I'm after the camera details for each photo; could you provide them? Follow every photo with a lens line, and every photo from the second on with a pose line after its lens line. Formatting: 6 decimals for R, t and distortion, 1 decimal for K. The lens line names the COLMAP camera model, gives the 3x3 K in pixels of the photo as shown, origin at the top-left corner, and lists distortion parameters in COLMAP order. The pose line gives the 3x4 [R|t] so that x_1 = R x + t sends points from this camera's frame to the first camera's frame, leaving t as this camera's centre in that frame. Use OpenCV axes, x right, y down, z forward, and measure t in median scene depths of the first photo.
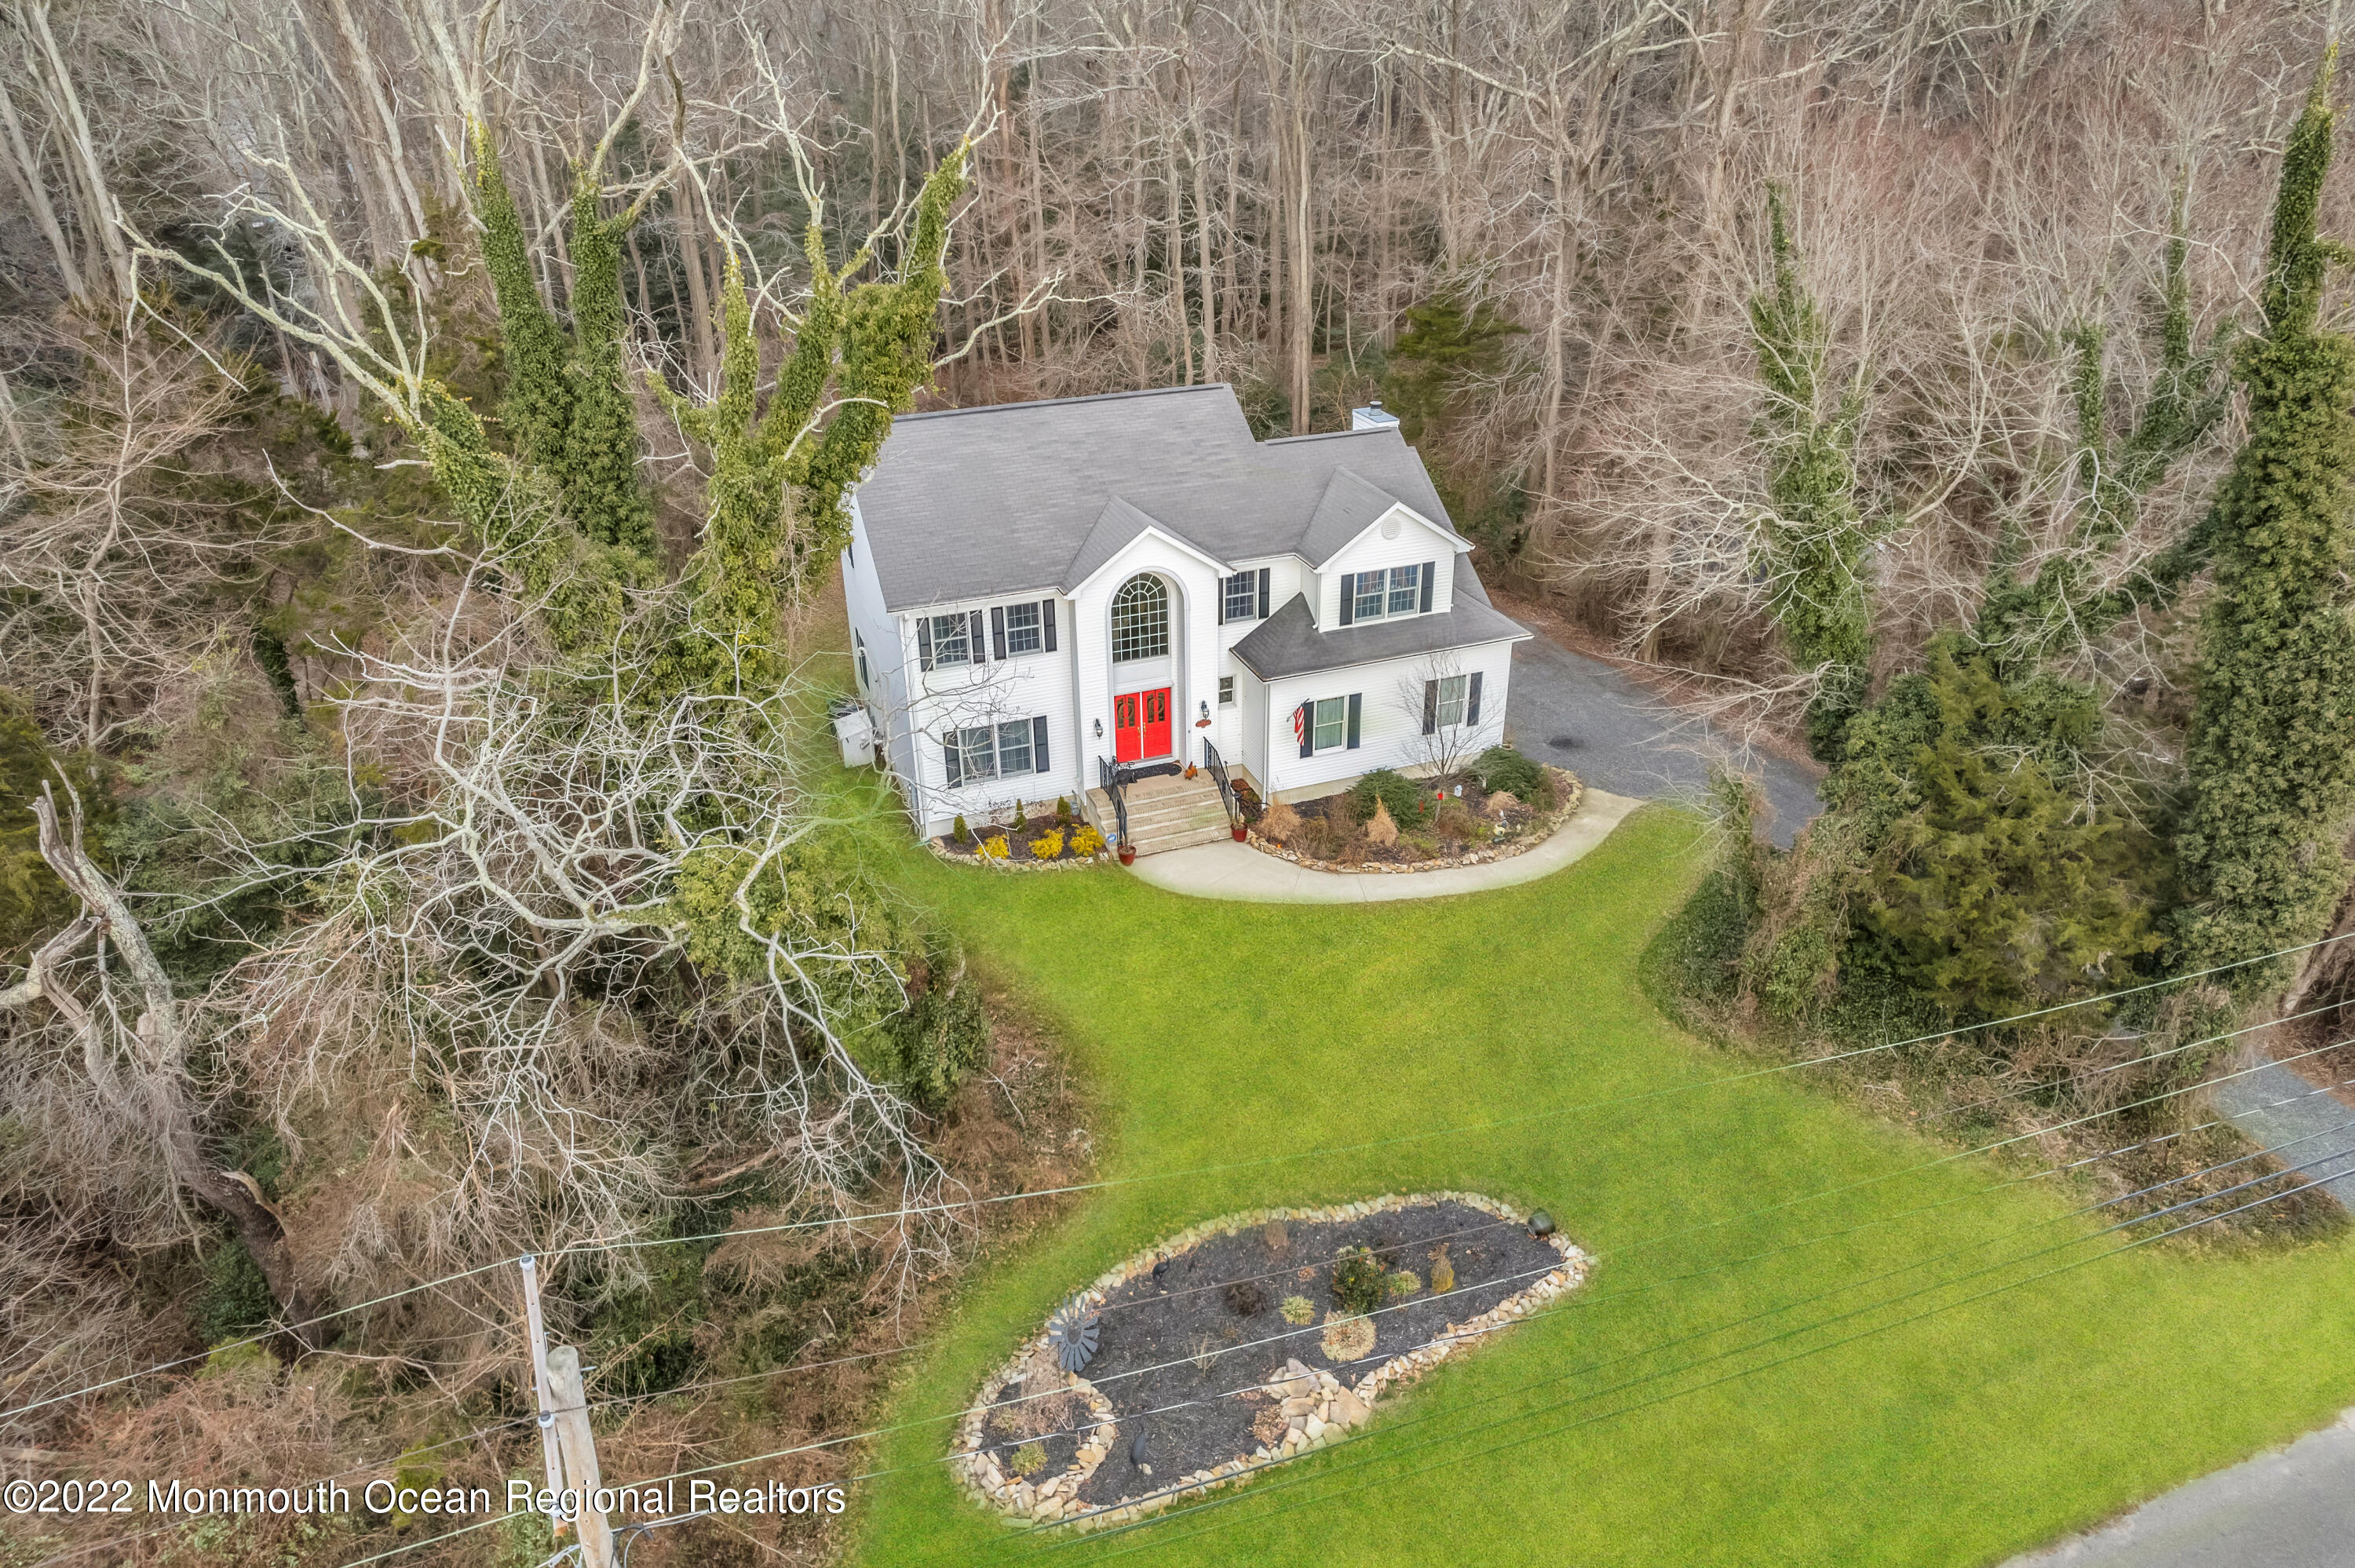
lens RADIAL K [[1543.9, 0, 1177.5], [0, 1543.9, 784.0], [0, 0, 1]] dist [-0.088634, 0.081450]
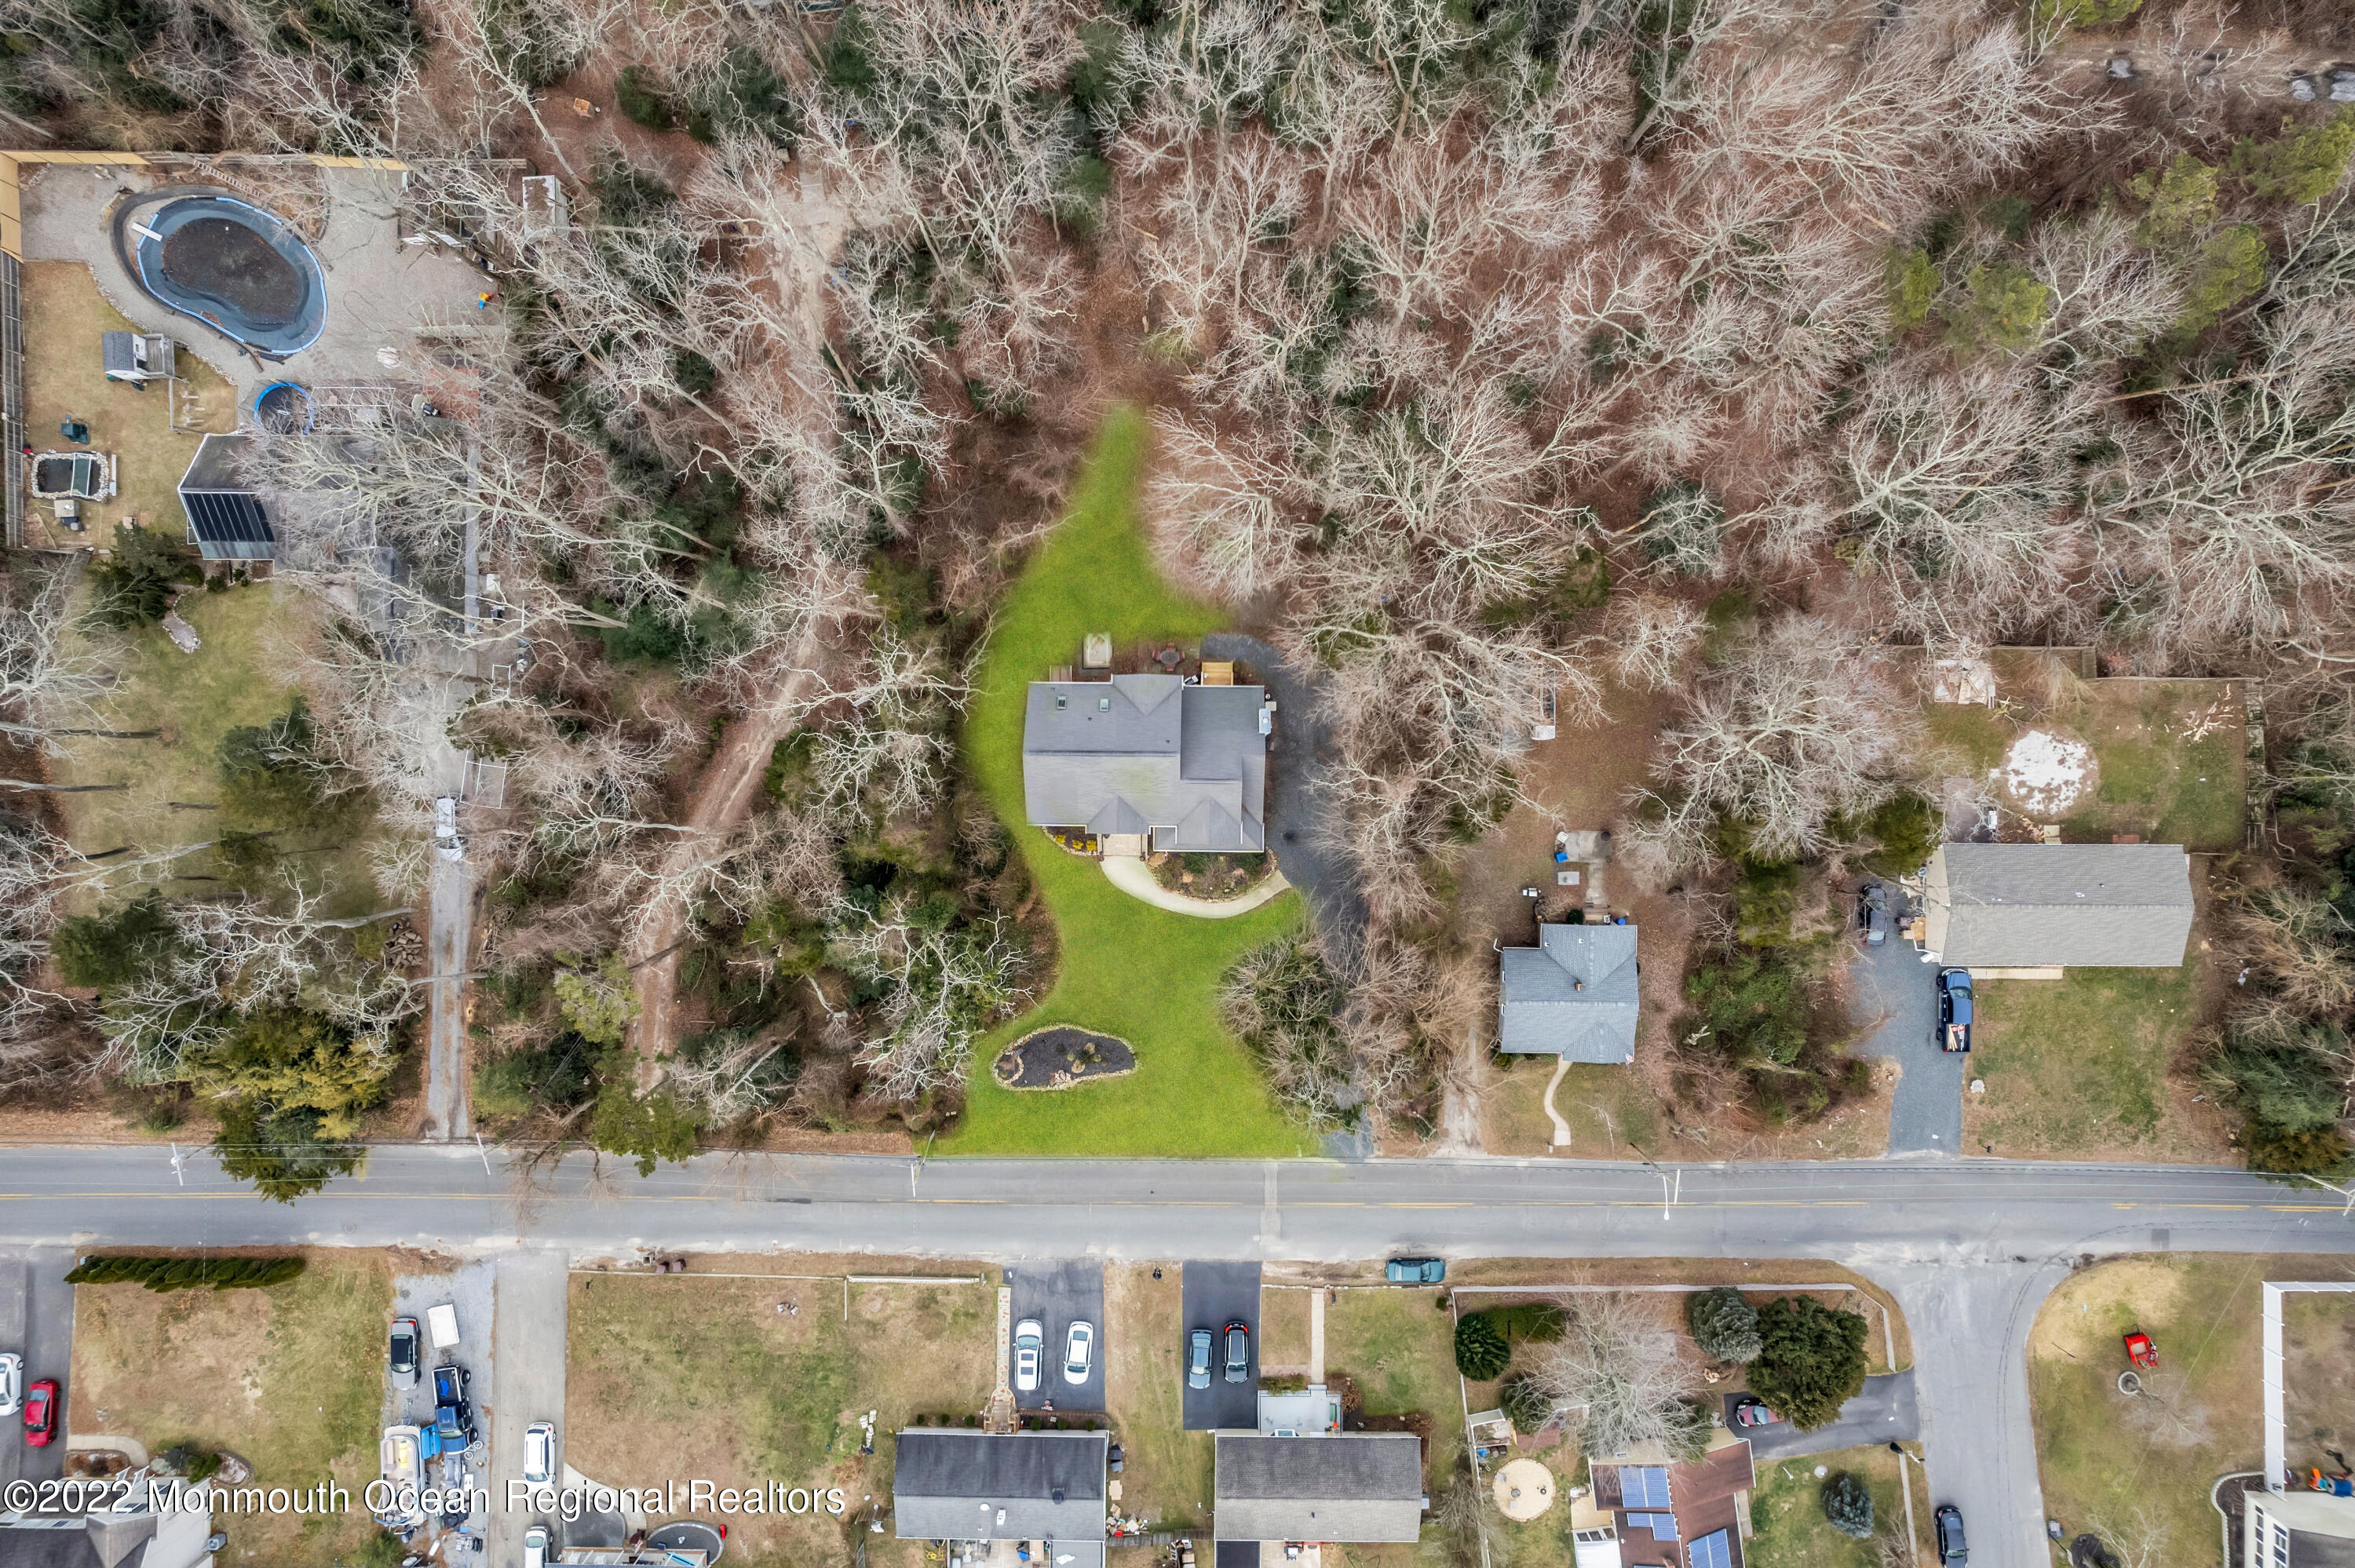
lens RADIAL K [[1543.9, 0, 1177.5], [0, 1543.9, 784.0], [0, 0, 1]] dist [-0.088634, 0.081450]
pose [[0.930863, 0.365277, 0.008123, 0.026559], [-0.174468, 0.424855, 0.888290, -2.587804], [0.321021, -0.828294, 0.459211, -0.188740]]
